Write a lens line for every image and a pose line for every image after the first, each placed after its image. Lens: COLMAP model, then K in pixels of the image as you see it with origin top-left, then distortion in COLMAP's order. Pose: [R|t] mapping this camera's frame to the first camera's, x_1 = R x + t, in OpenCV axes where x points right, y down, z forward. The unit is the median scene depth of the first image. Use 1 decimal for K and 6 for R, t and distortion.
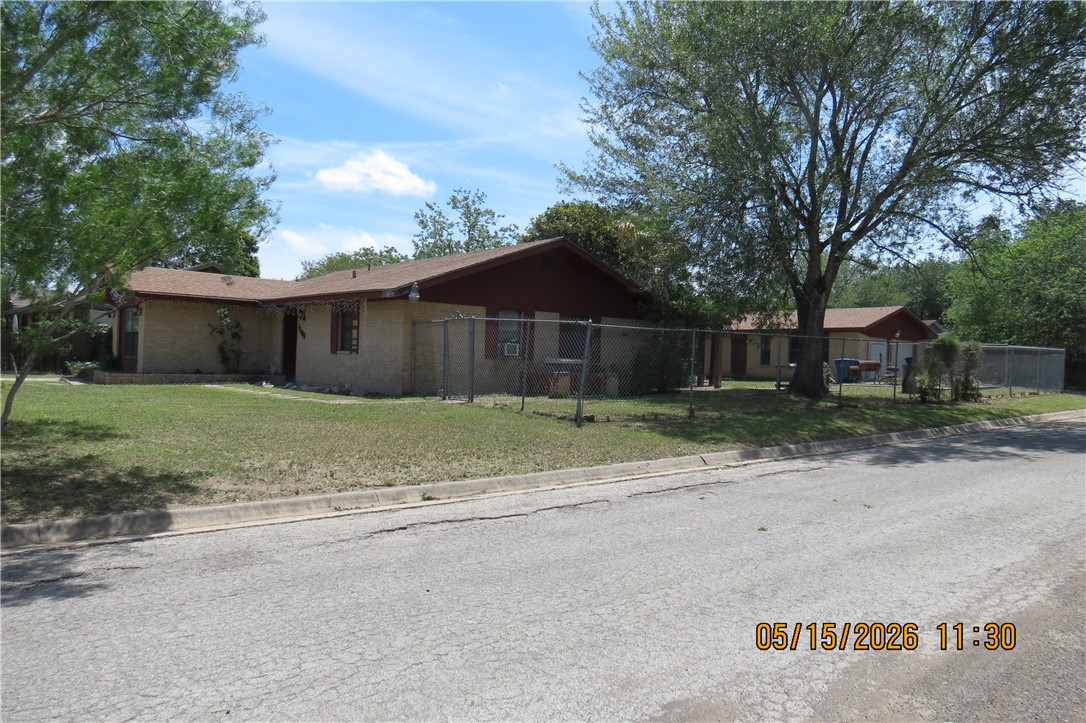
lens RADIAL K [[766.9, 0, 543.0], [0, 766.9, 361.5], [0, 0, 1]] dist [-0.023289, -0.003524]
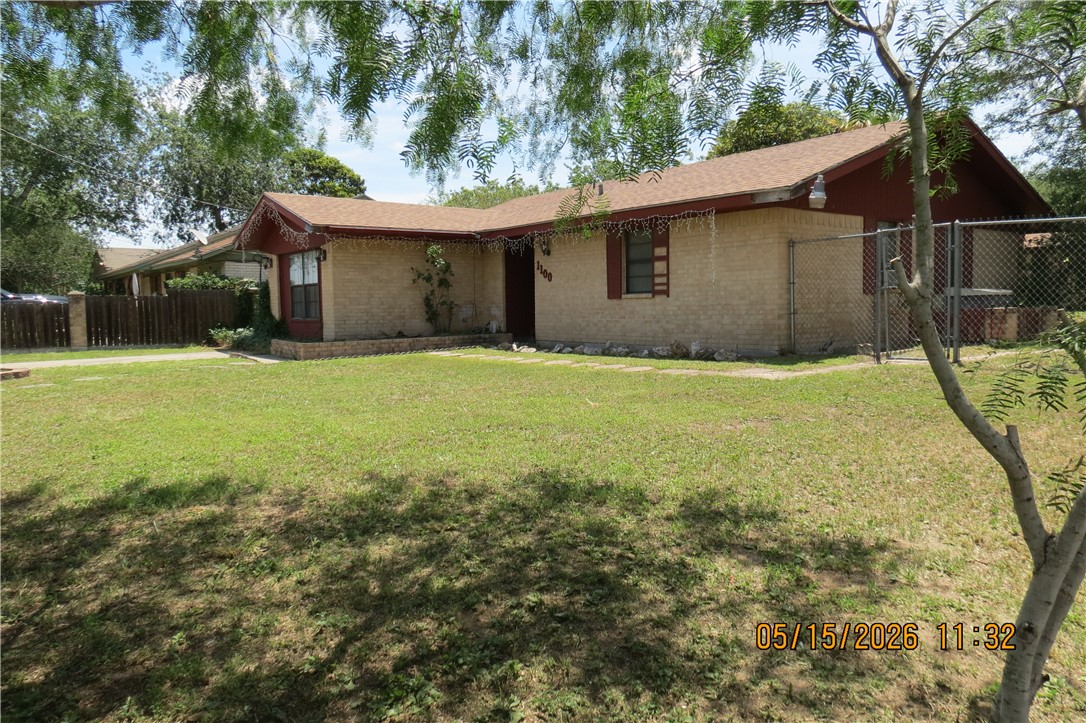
lens RADIAL K [[766.9, 0, 543.0], [0, 766.9, 361.5], [0, 0, 1]] dist [-0.023289, -0.003524]
pose [[0.997421, -0.048978, -0.052461, -0.289507], [0.052660, 0.996067, 0.071261, -0.006343], [0.048764, -0.073840, 0.996077, 0.281185]]
